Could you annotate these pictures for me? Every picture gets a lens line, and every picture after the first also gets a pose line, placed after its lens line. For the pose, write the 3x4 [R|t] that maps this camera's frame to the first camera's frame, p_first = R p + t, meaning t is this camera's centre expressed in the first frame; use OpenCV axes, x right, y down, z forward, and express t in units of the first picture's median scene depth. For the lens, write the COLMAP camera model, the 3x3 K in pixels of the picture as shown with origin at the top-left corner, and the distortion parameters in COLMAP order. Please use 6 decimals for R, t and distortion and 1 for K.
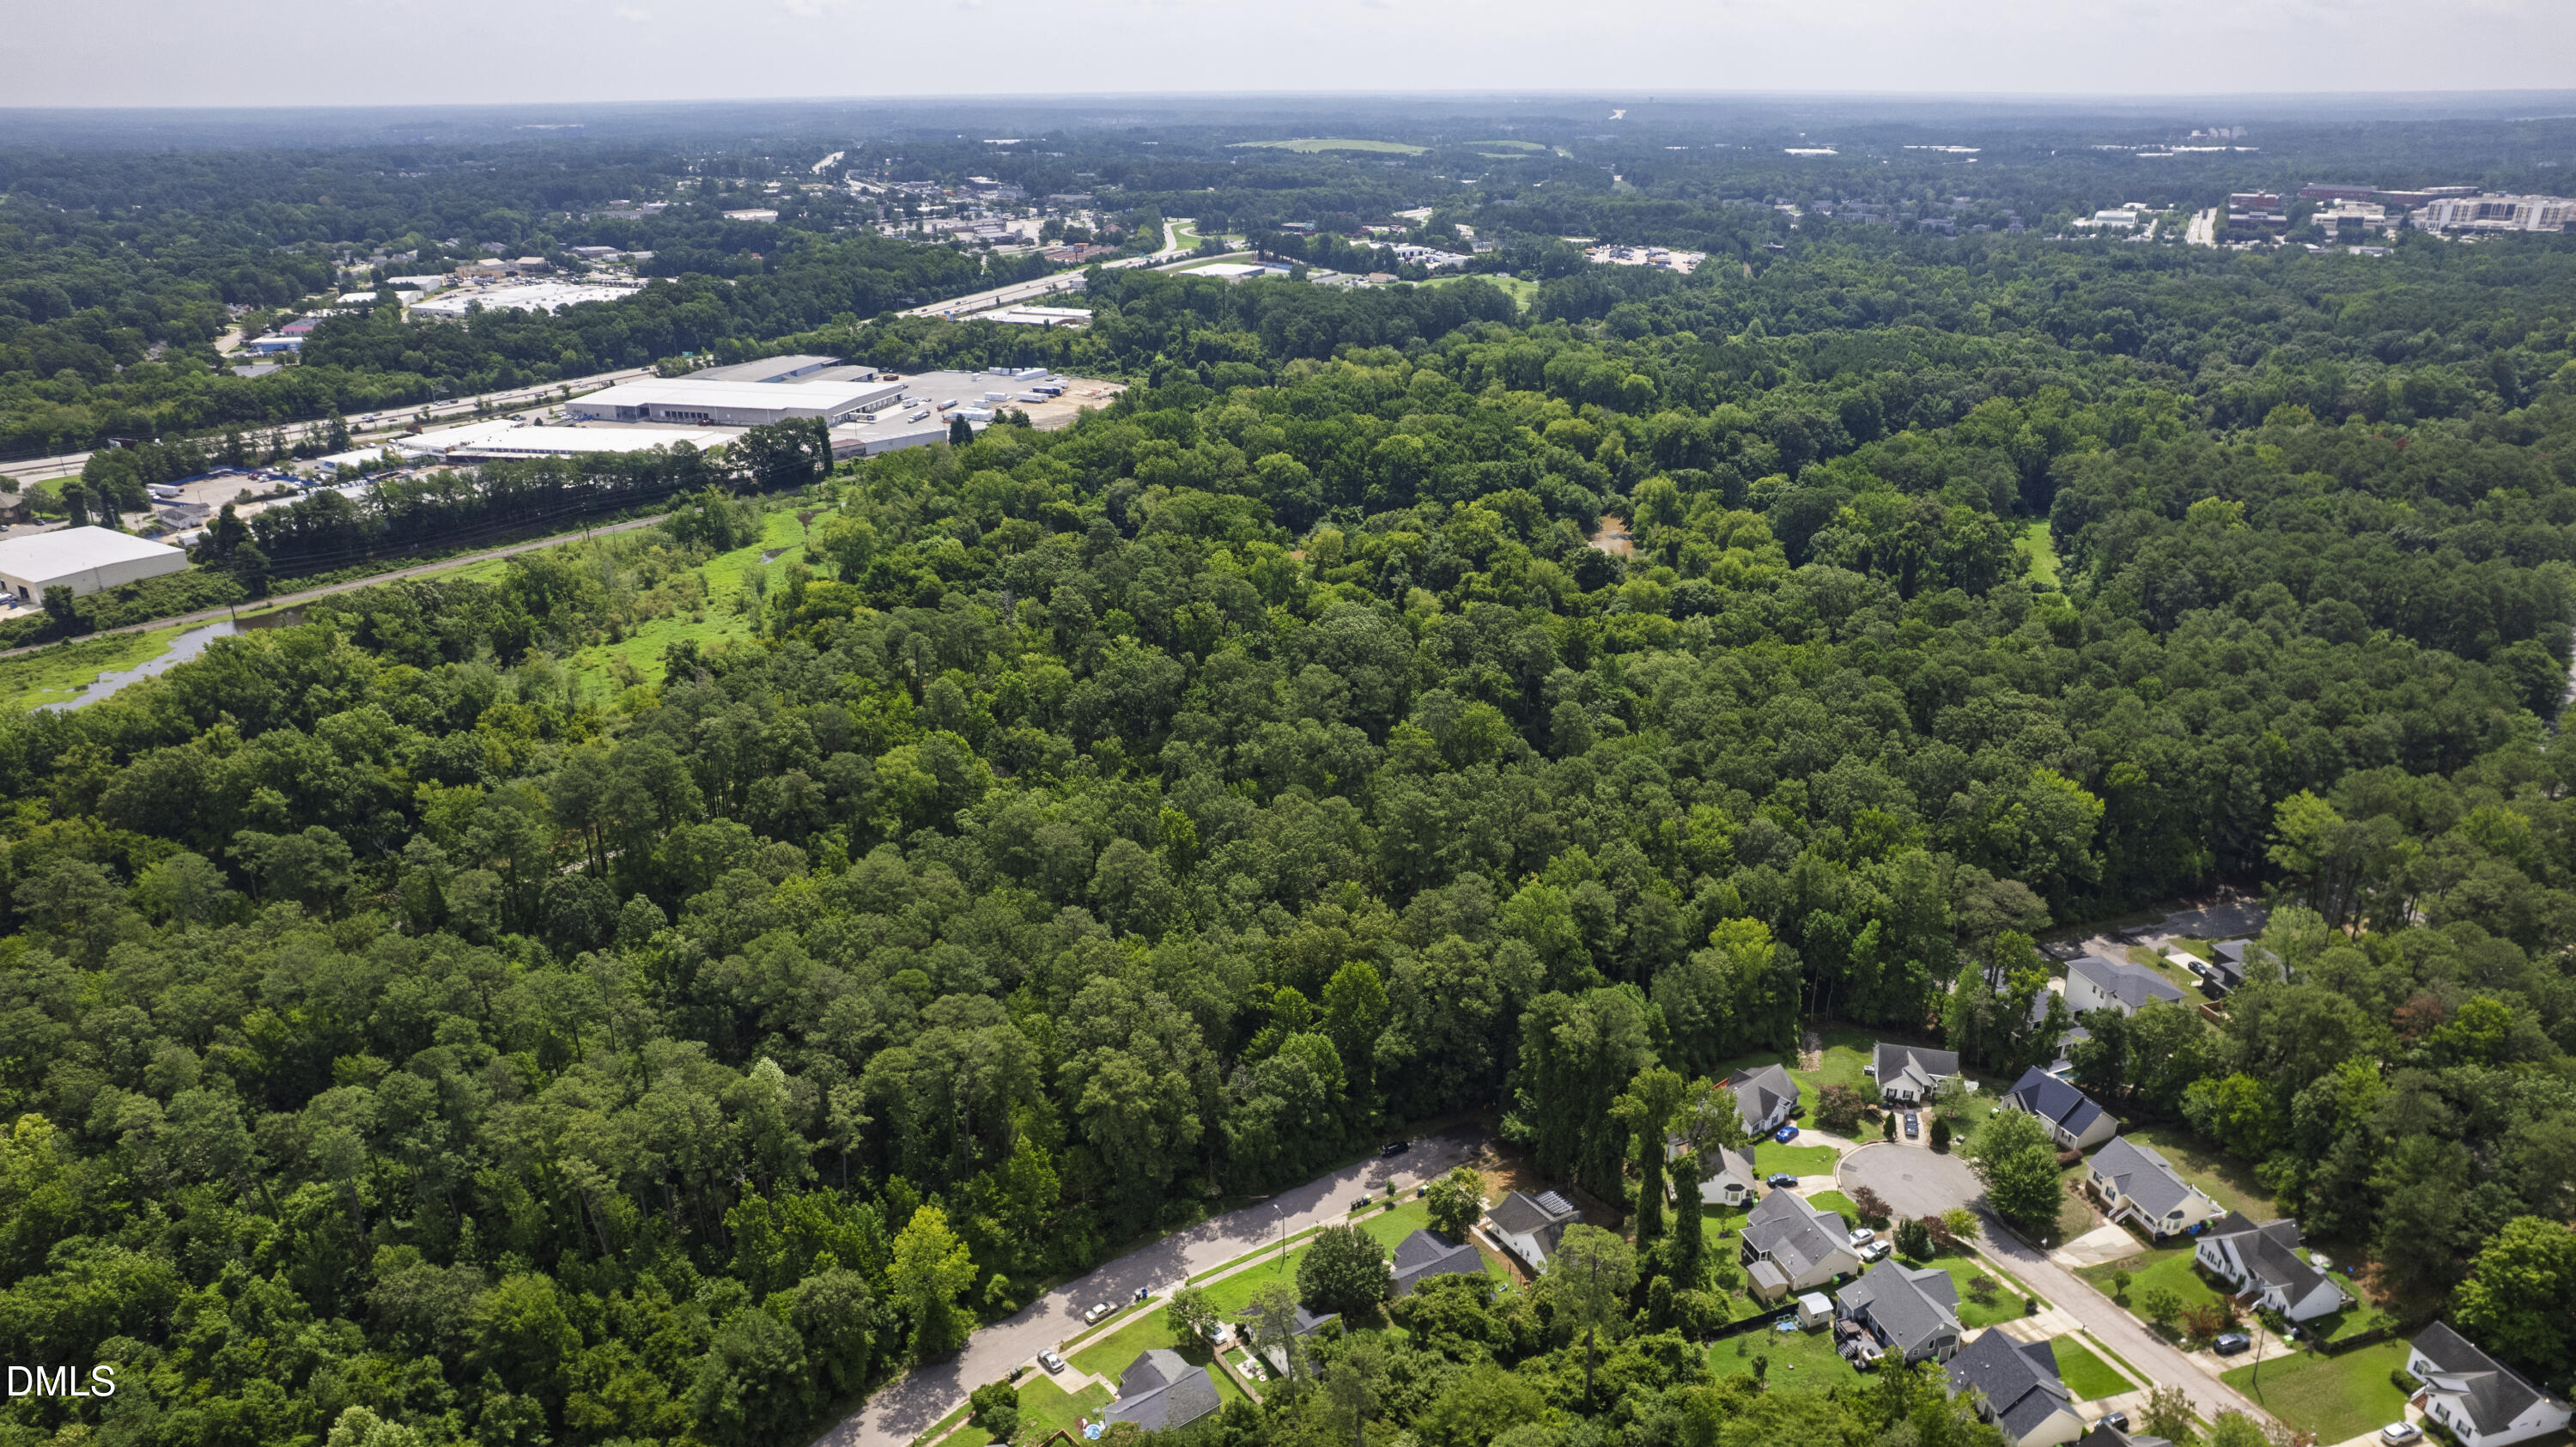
lens RADIAL K [[1636.9, 0, 1282.4], [0, 1636.9, 710.7], [0, 0, 1]] dist [-0.068276, 0.053467]
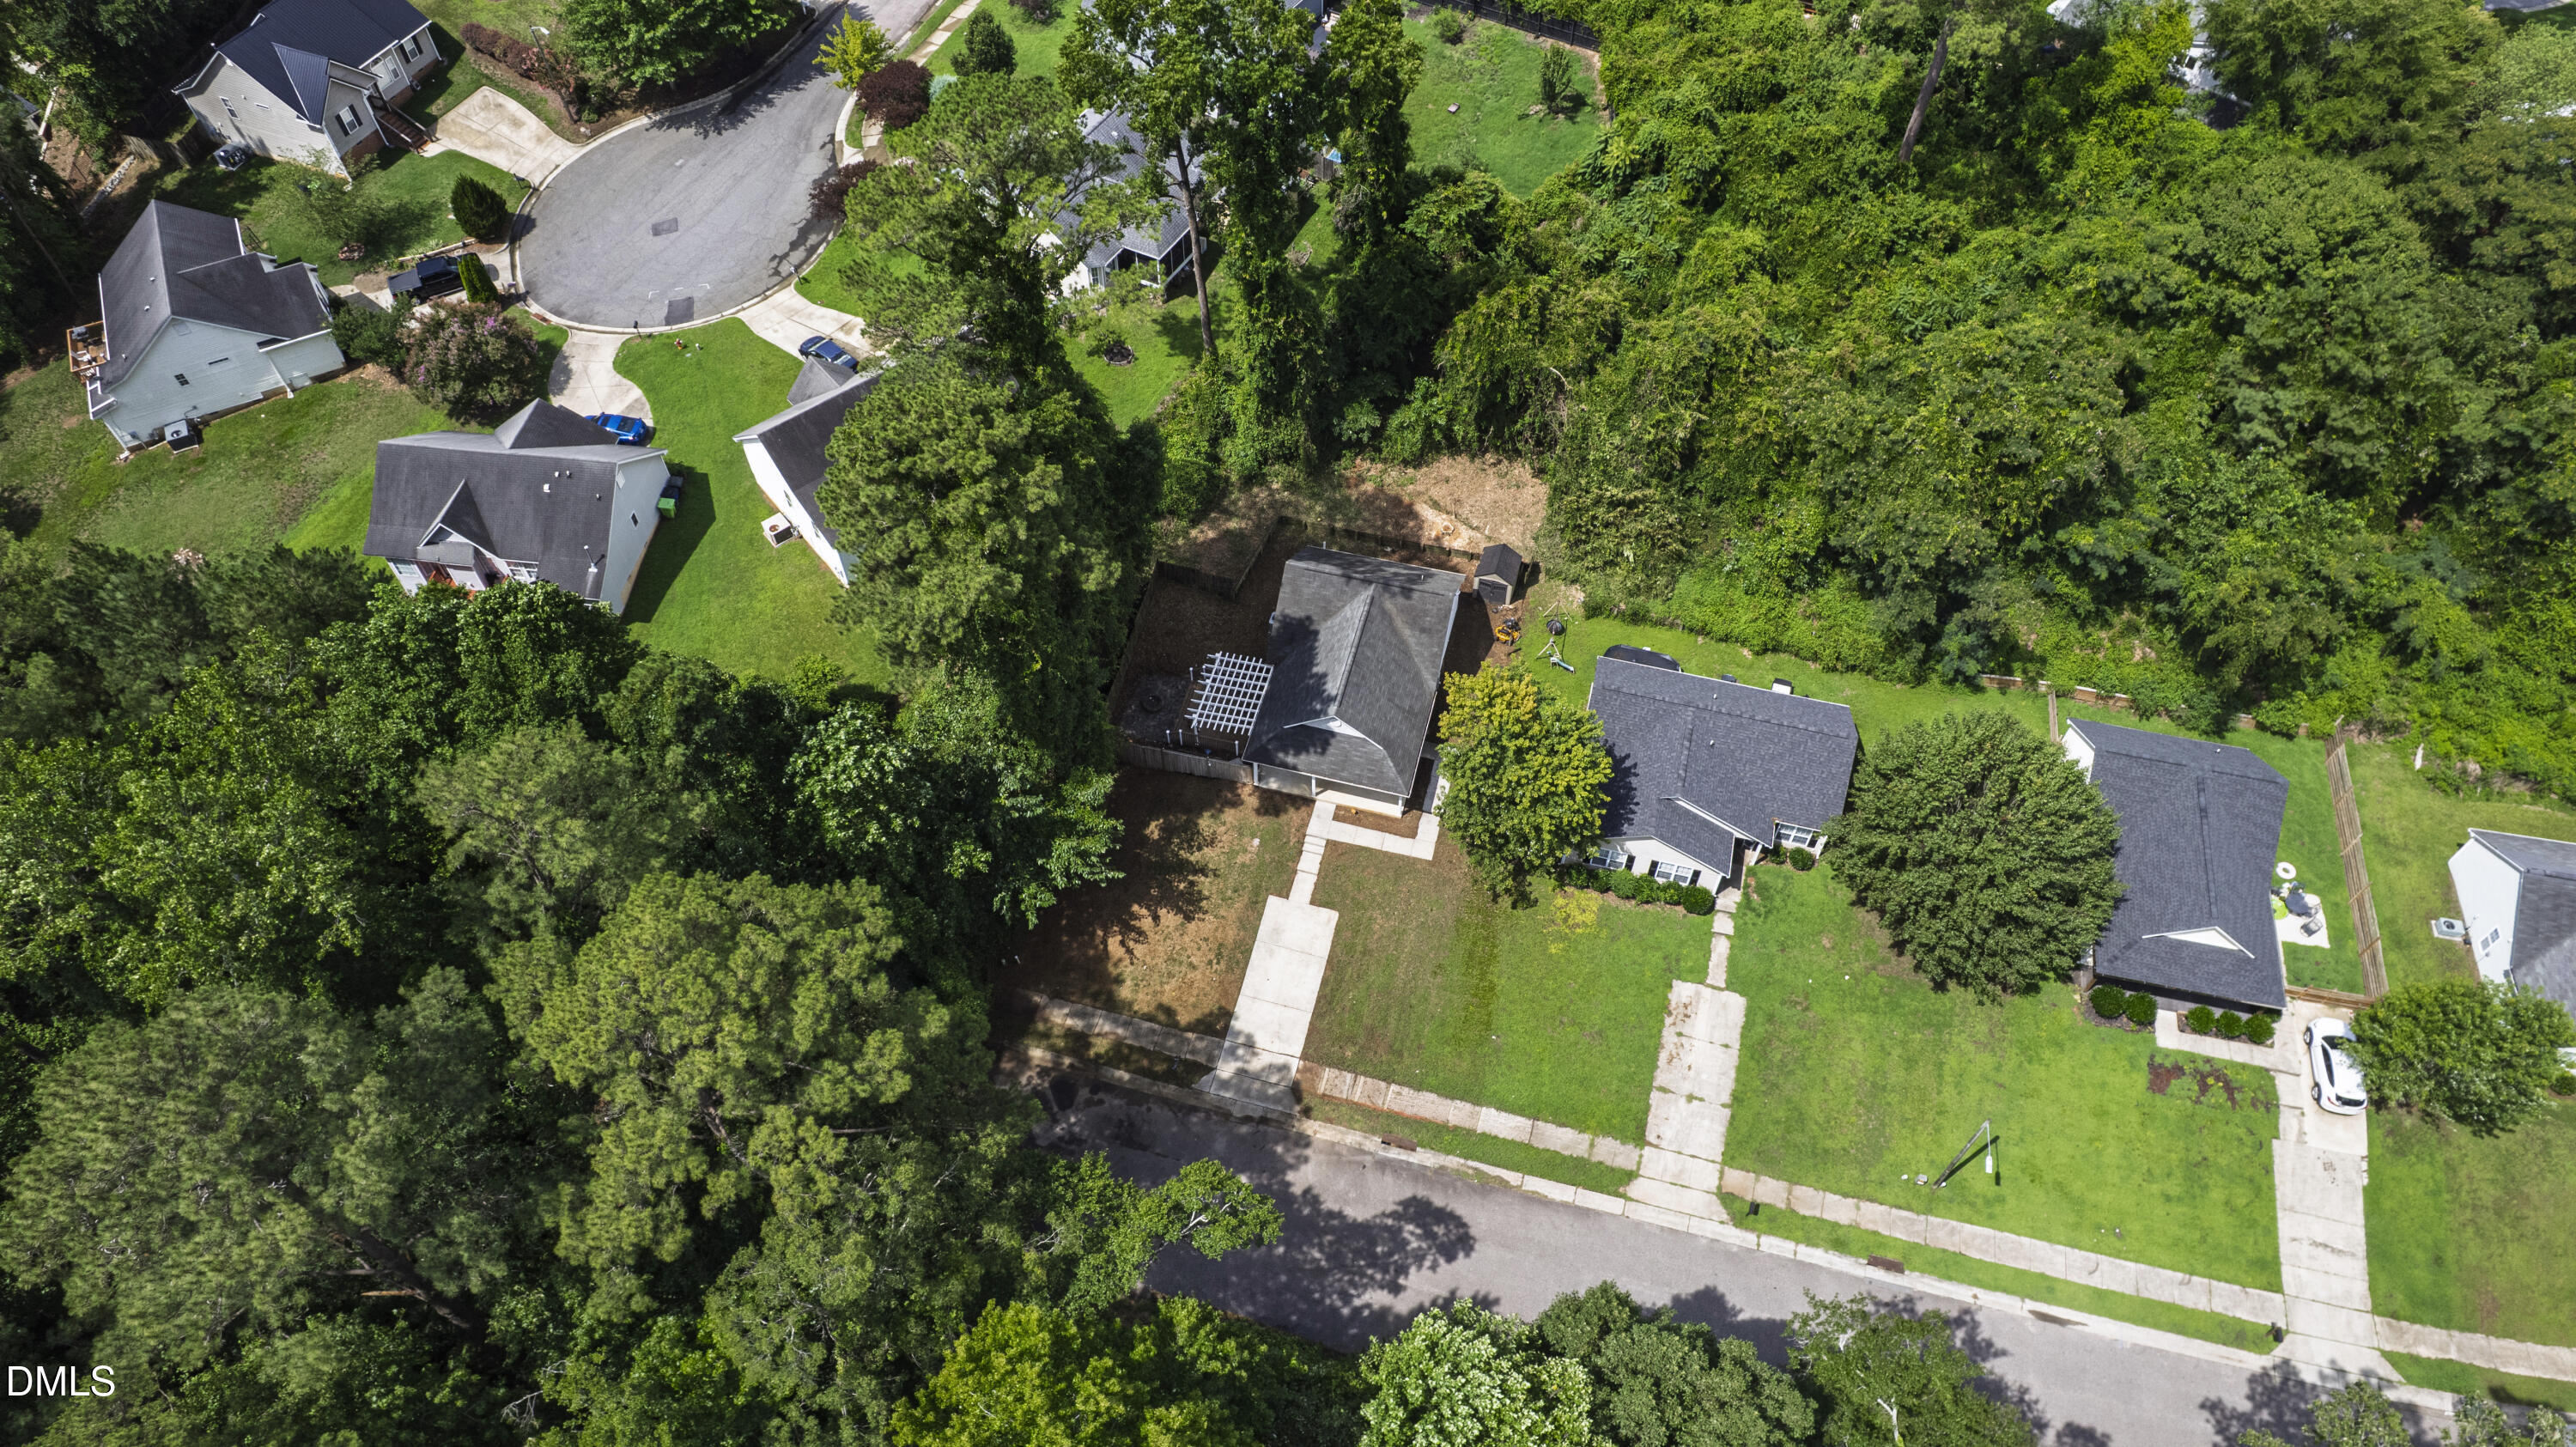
lens RADIAL K [[1636.9, 0, 1276.7], [0, 1636.9, 700.7], [0, 0, 1]] dist [-0.068276, 0.053467]
pose [[-0.668839, -0.582732, 0.461604, -0.003498], [0.274925, 0.383021, 0.881879, -0.006203], [-0.690703, 0.716742, -0.095971, 1.109839]]
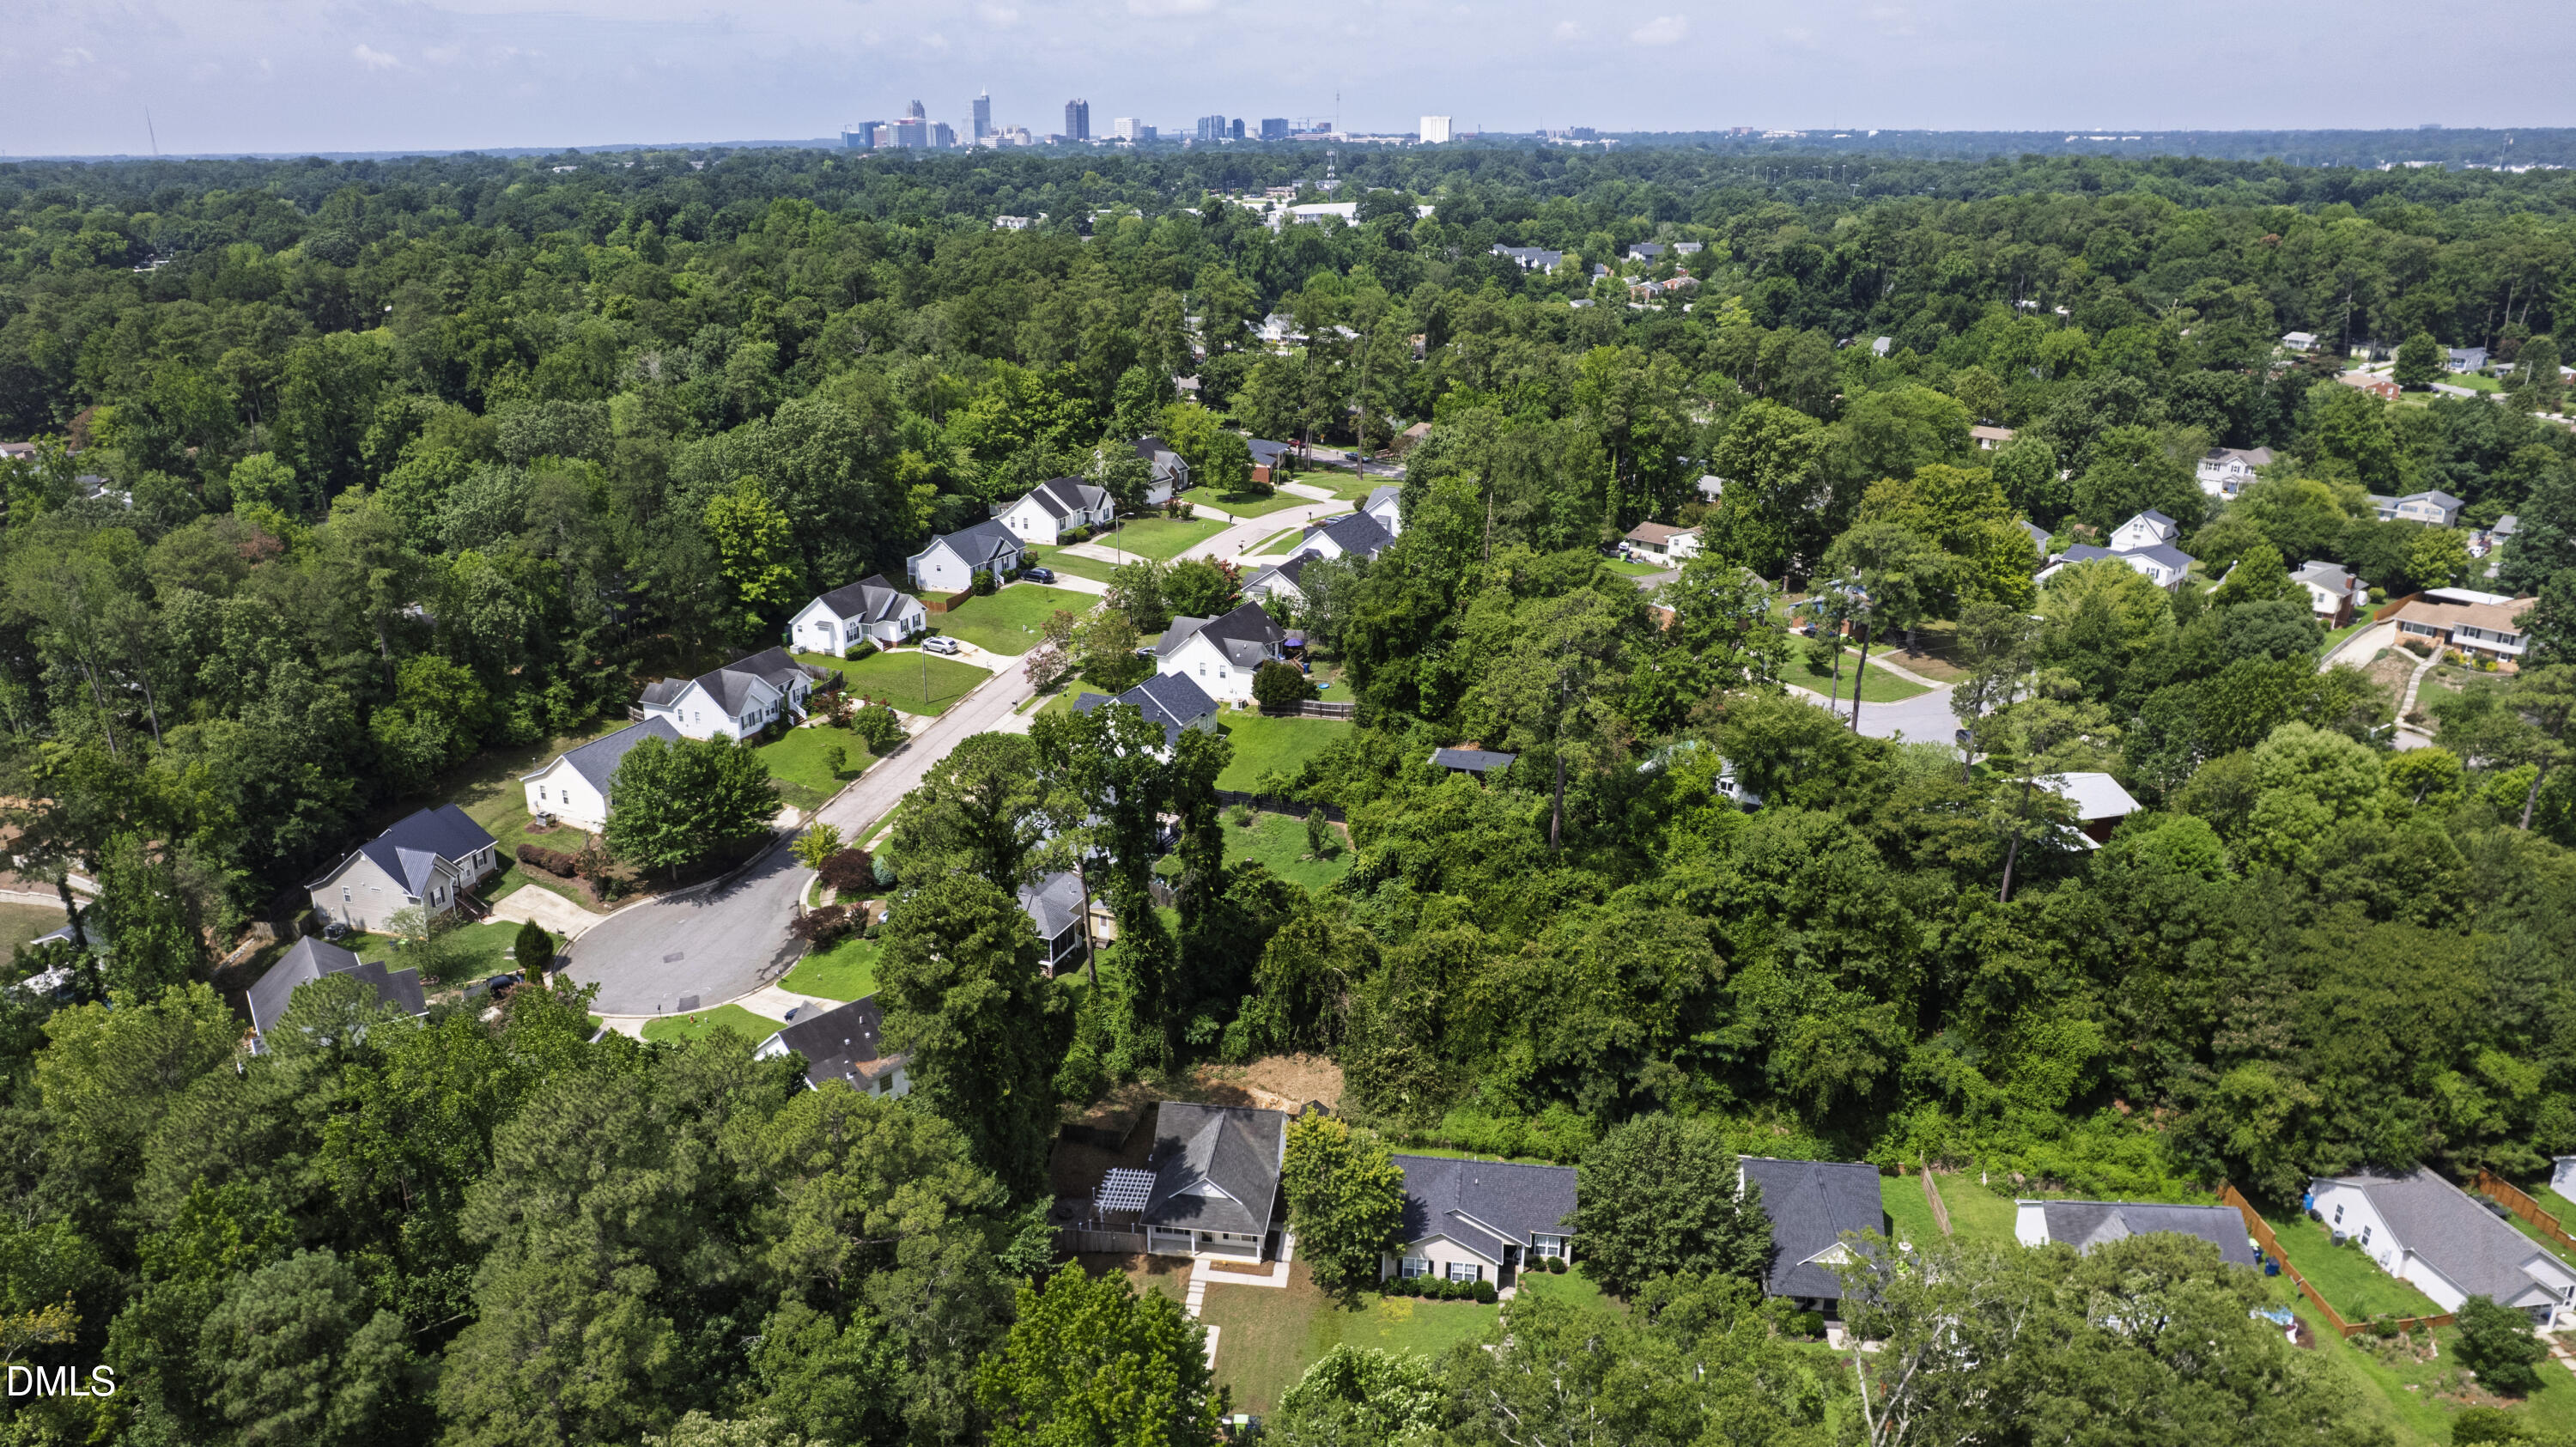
lens RADIAL K [[1729.6, 0, 1214.7], [0, 1729.6, 729.2], [0, 0, 1]] dist [-0.053641, 0.044352]
pose [[-0.740609, -0.205241, 0.639824, -0.157879], [0.250245, 0.799461, 0.546113, -0.079415], [-0.623599, 0.564569, -0.540728, 1.273758]]
